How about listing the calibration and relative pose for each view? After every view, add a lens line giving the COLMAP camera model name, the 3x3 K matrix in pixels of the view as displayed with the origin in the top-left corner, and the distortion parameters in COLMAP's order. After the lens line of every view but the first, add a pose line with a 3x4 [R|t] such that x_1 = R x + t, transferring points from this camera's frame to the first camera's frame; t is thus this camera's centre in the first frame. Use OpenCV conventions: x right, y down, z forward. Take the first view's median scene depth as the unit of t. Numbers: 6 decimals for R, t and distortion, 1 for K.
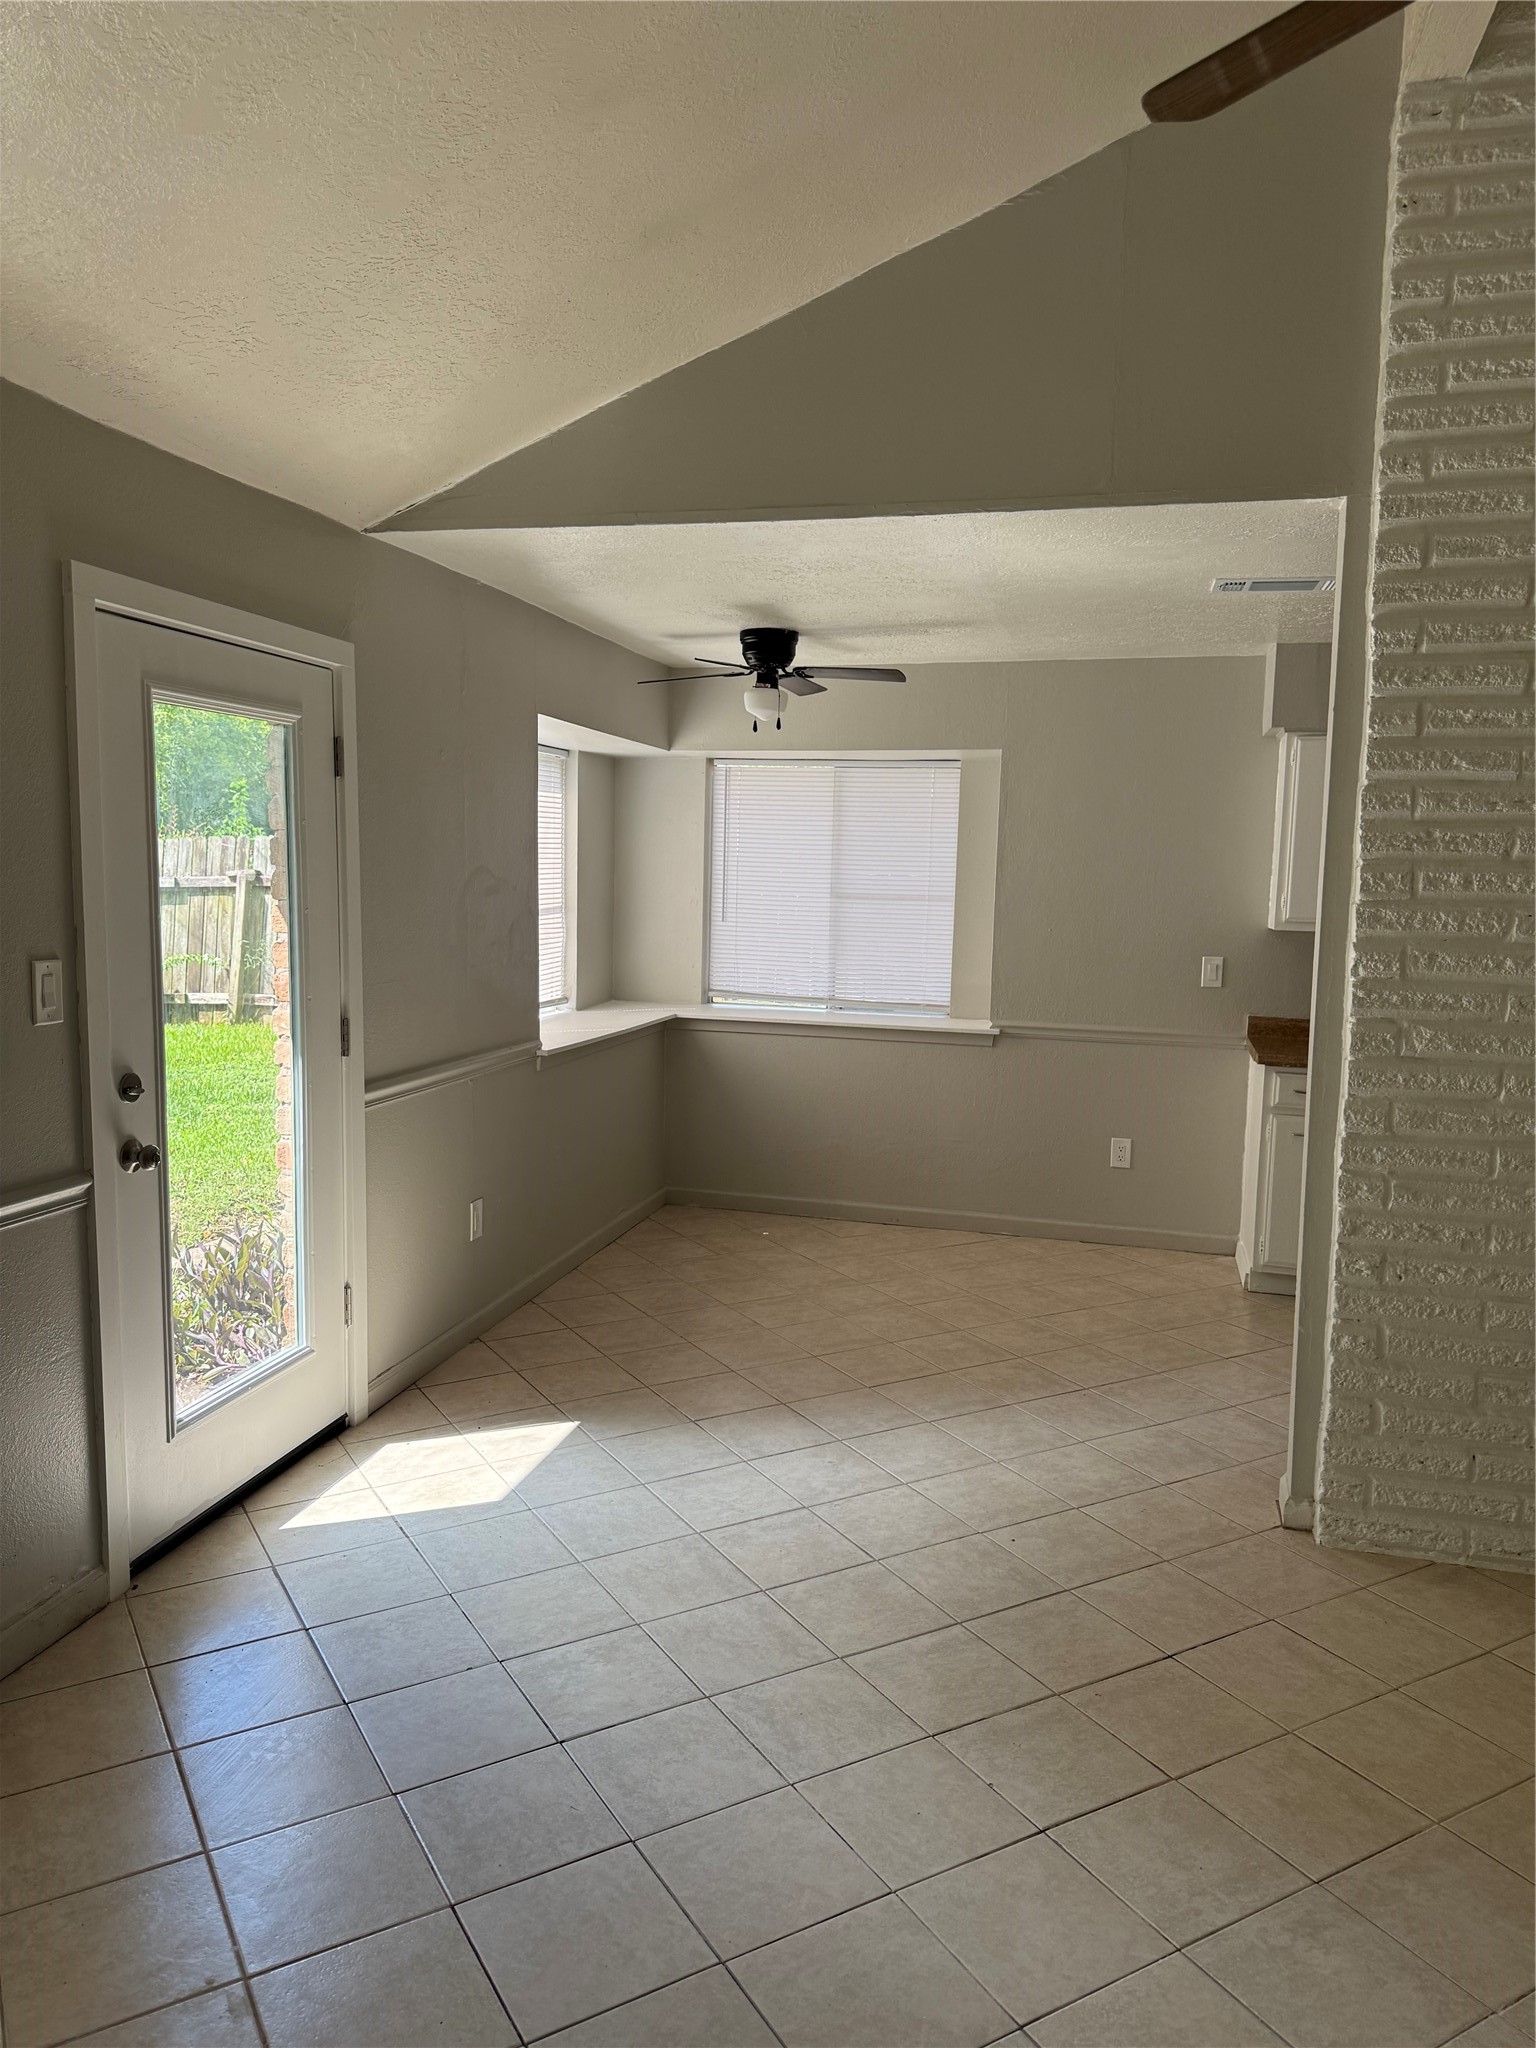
lens RADIAL K [[1469.0, 0, 766.5], [0, 1469.0, 1022.0], [0, 0, 1]] dist [0.002110, -0.005023]
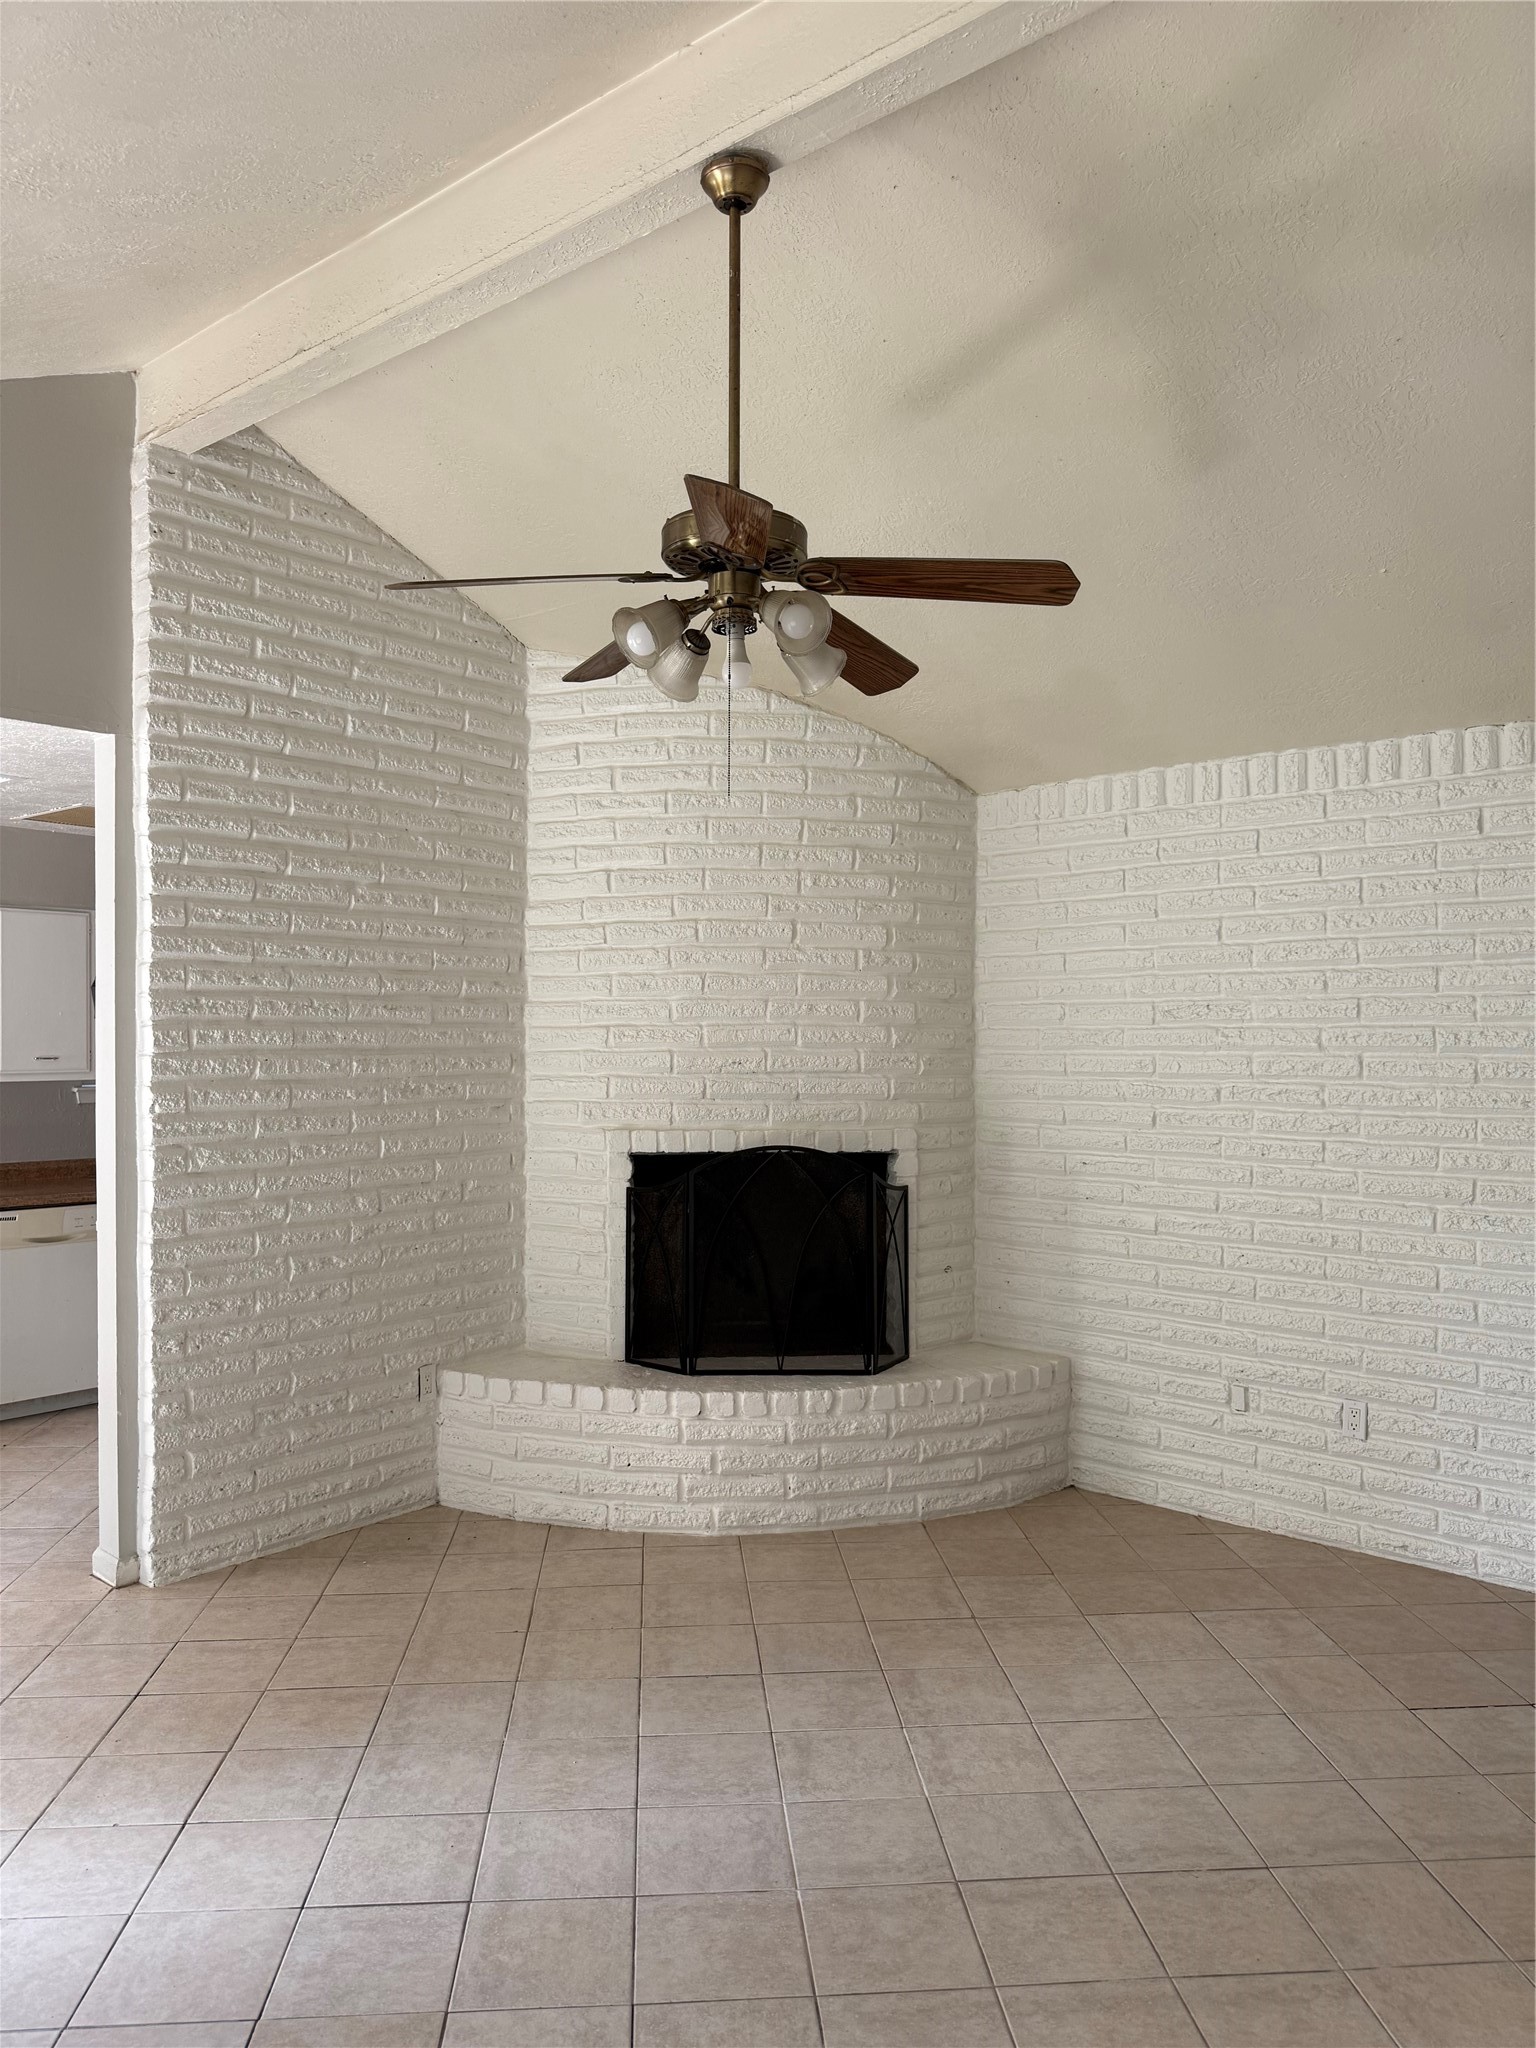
lens RADIAL K [[1469.0, 0, 765.9], [0, 1469.0, 1024.0], [0, 0, 1]] dist [0.002110, -0.005023]
pose [[0.425607, -0.013139, 0.904812, -0.522479], [0.105544, 0.993791, -0.035215, -0.007563], [-0.898732, 0.110485, 0.424352, -0.011486]]
